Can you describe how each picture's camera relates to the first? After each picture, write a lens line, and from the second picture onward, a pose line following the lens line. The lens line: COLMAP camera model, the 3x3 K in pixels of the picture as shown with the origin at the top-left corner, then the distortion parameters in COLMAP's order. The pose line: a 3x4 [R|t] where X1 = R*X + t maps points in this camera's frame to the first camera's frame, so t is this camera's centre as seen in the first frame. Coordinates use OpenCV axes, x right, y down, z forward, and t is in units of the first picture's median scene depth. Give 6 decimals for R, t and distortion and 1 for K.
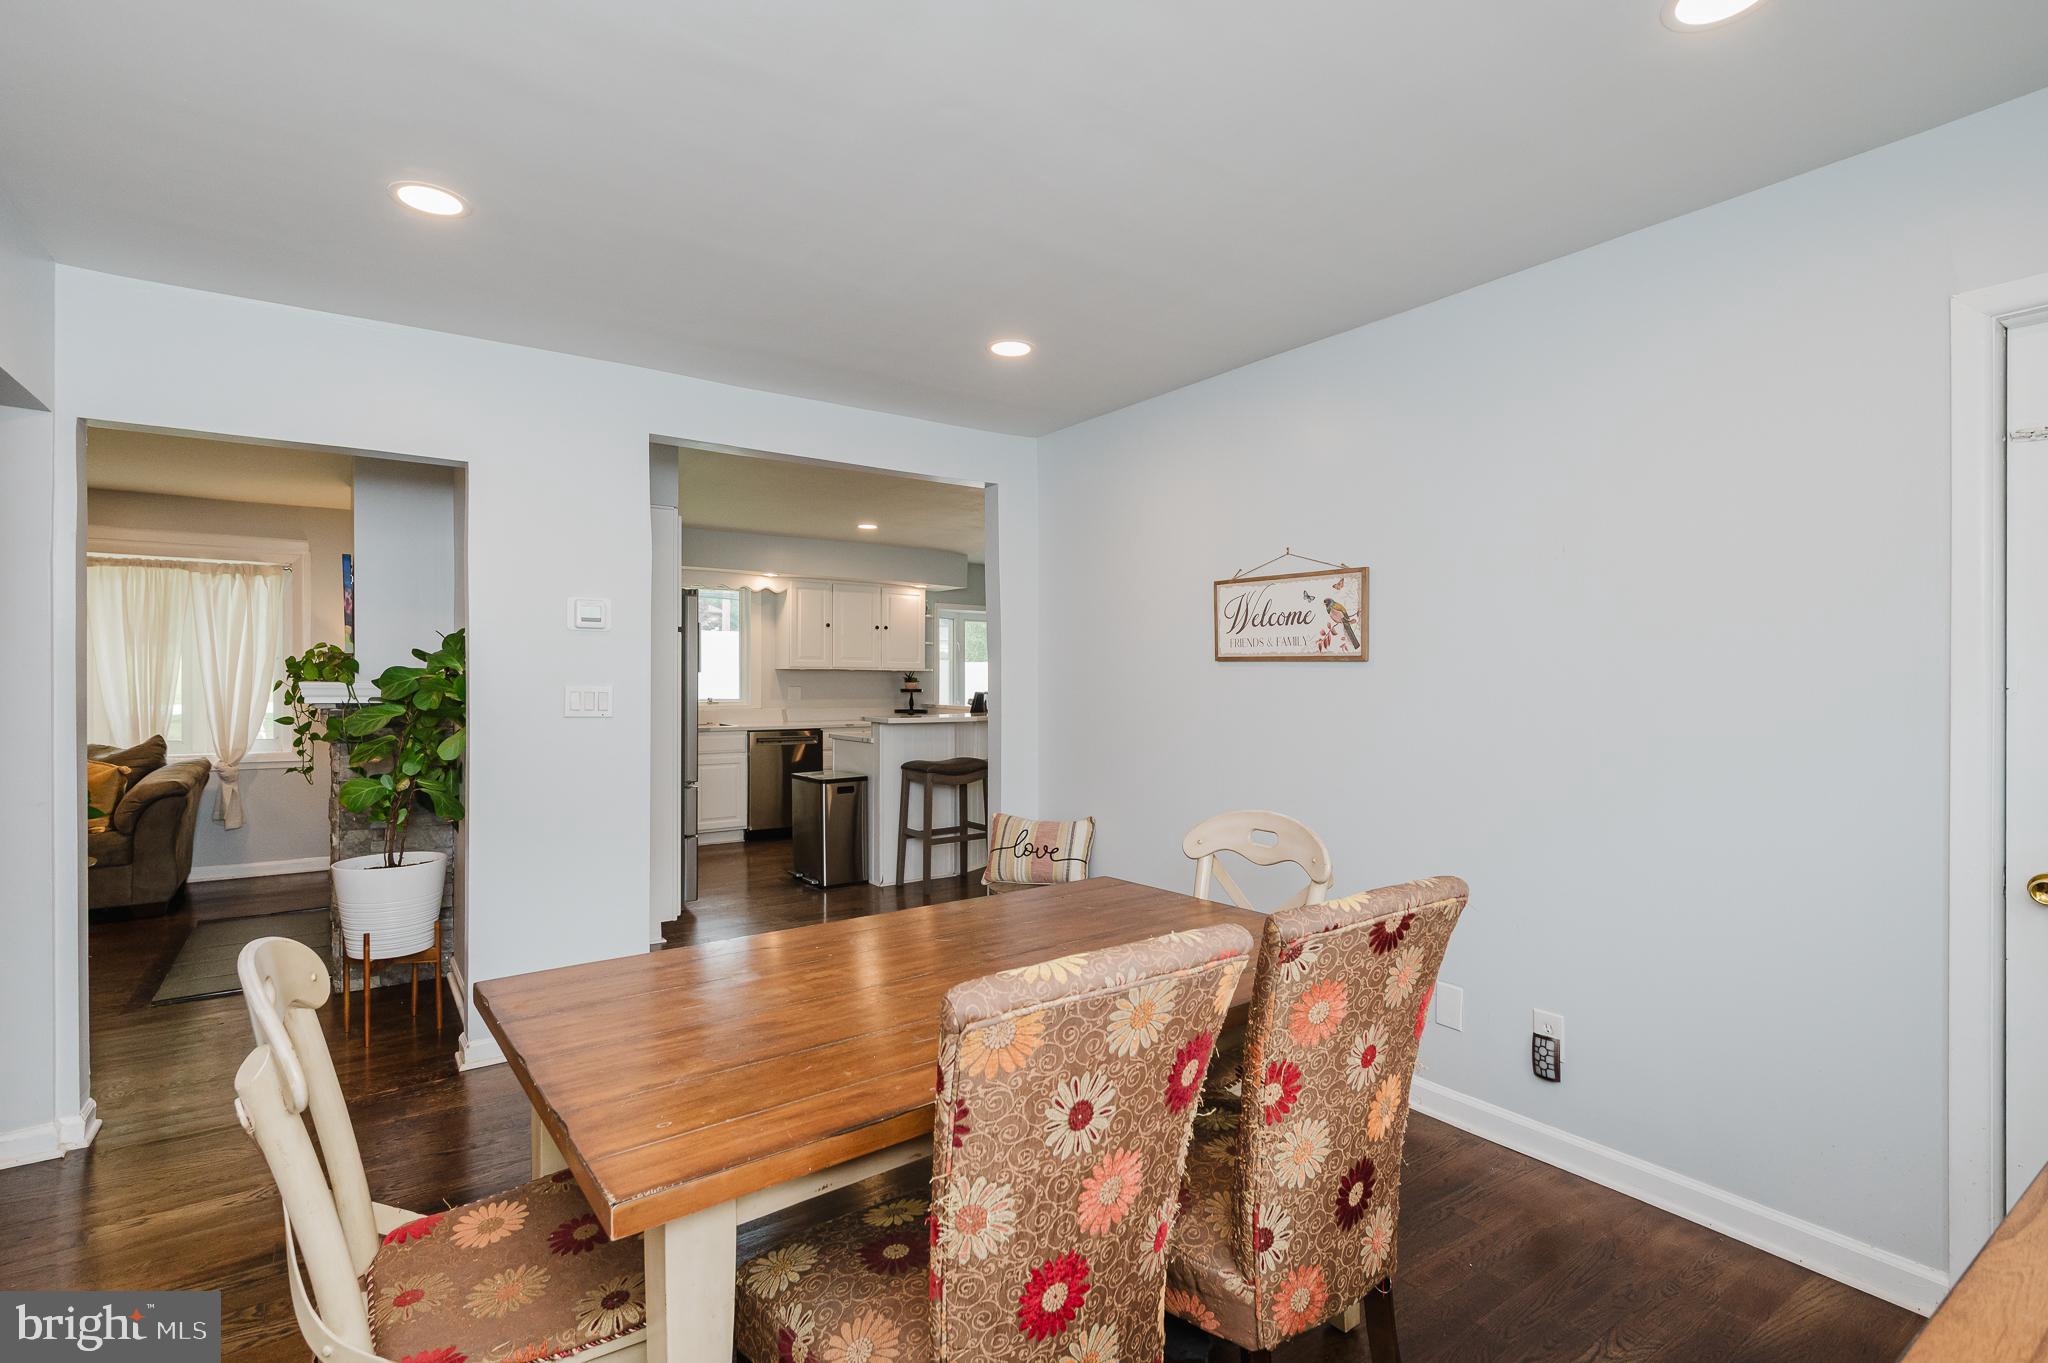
lens RADIAL K [[995.5, 0, 1022.2], [0, 995.5, 689.3], [0, 0, 1]] dist [-0.000358, 0.000548]
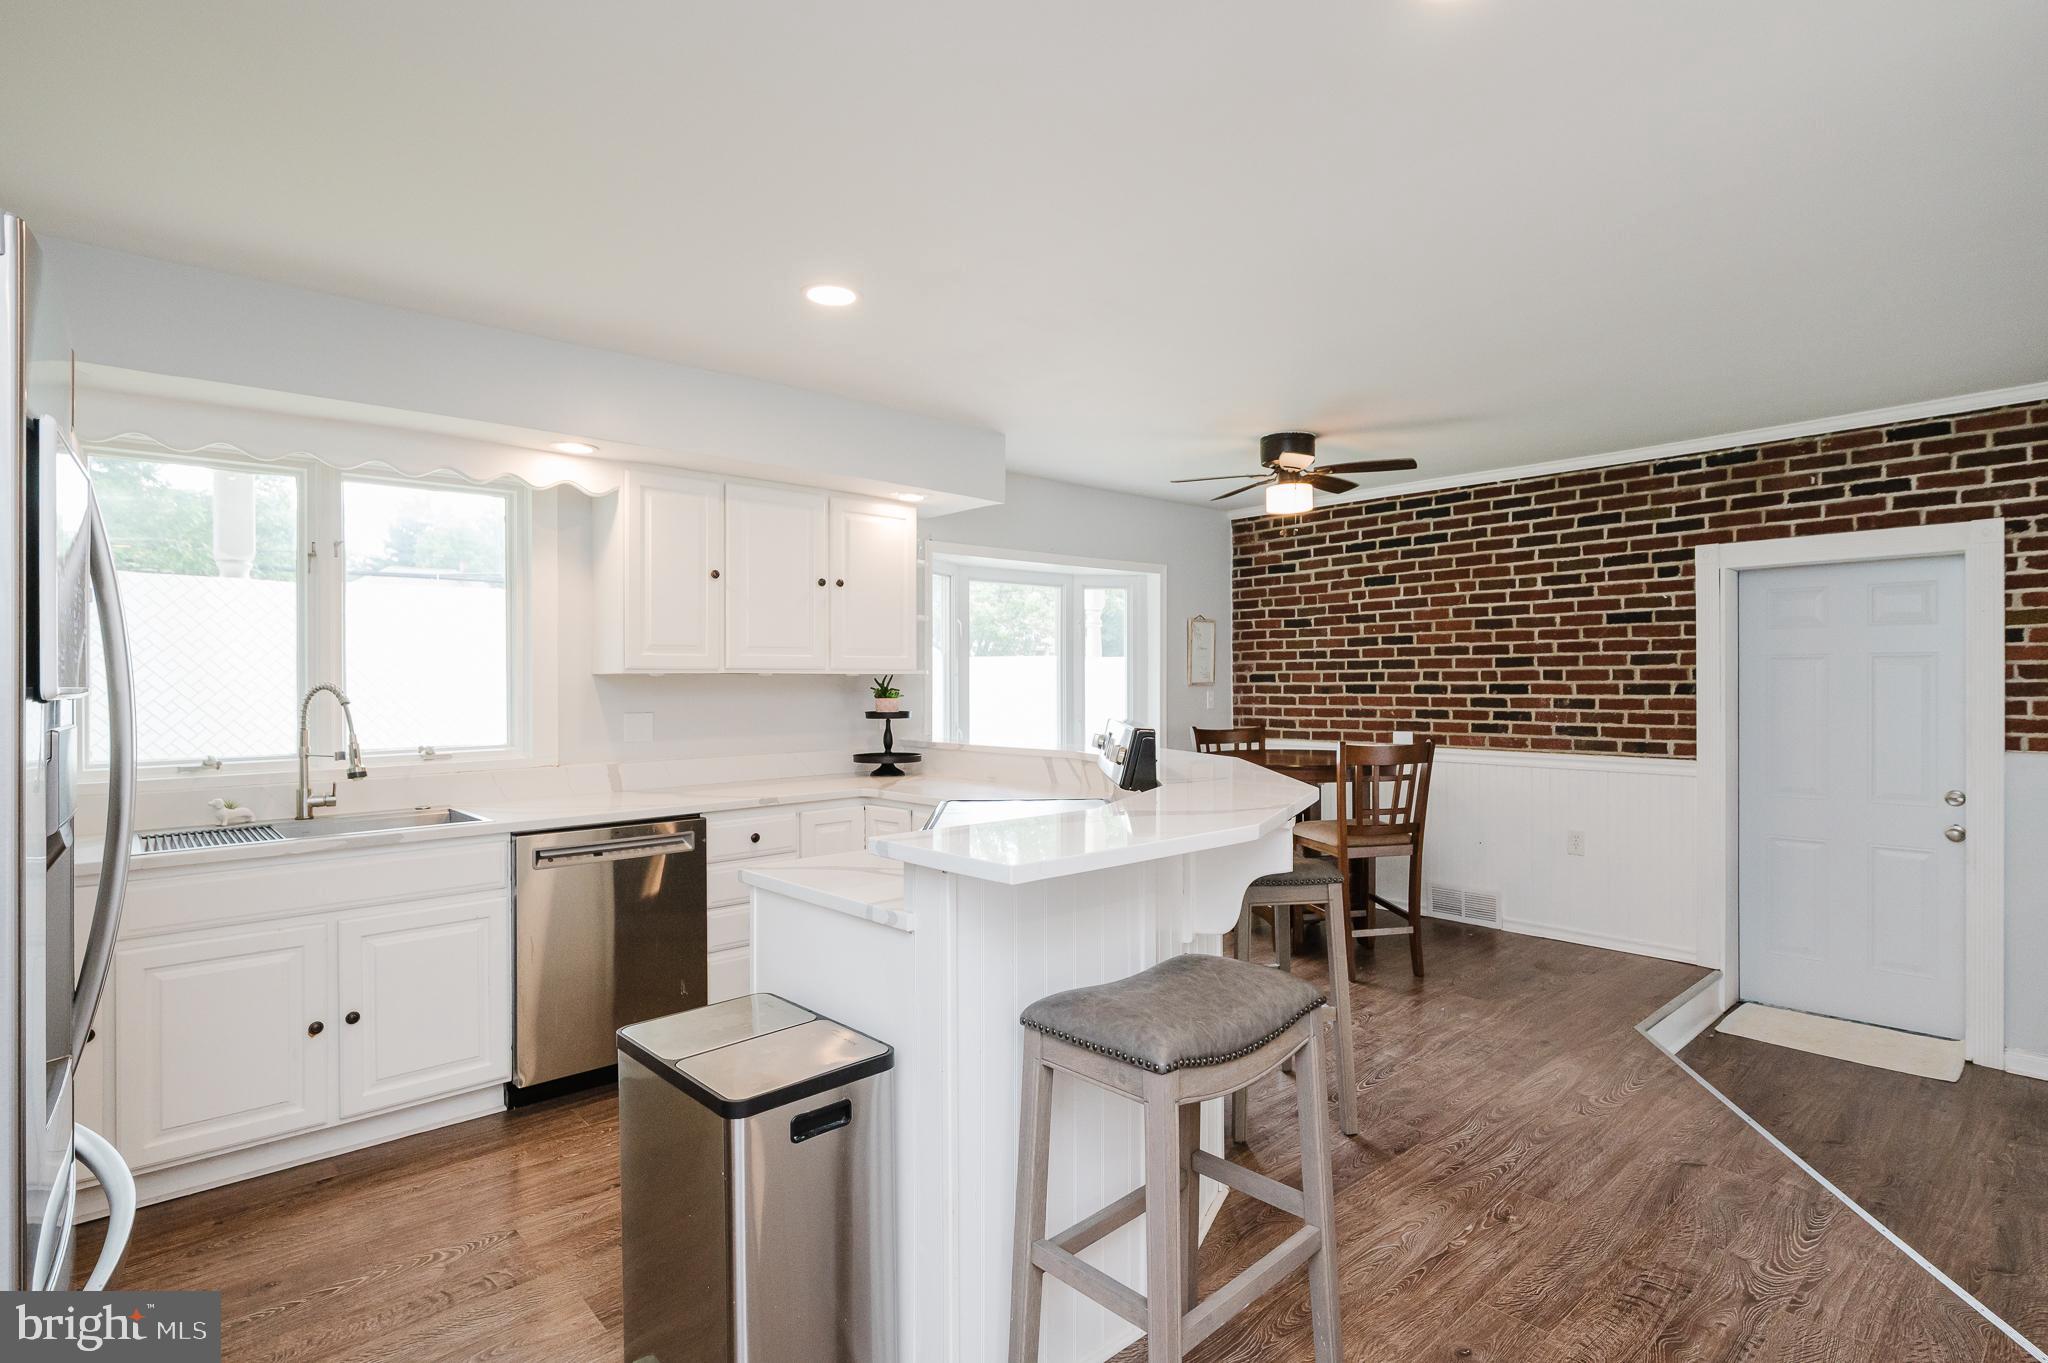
lens RADIAL K [[995.5, 0, 1033.5], [0, 995.5, 681.2], [0, 0, 1]] dist [-0.000358, 0.000548]
pose [[0.990019, -0.011376, 0.140472, -0.115326], [0.012357, 0.999905, -0.006115, -0.012120], [-0.140390, 0.007790, 0.990066, 0.529550]]
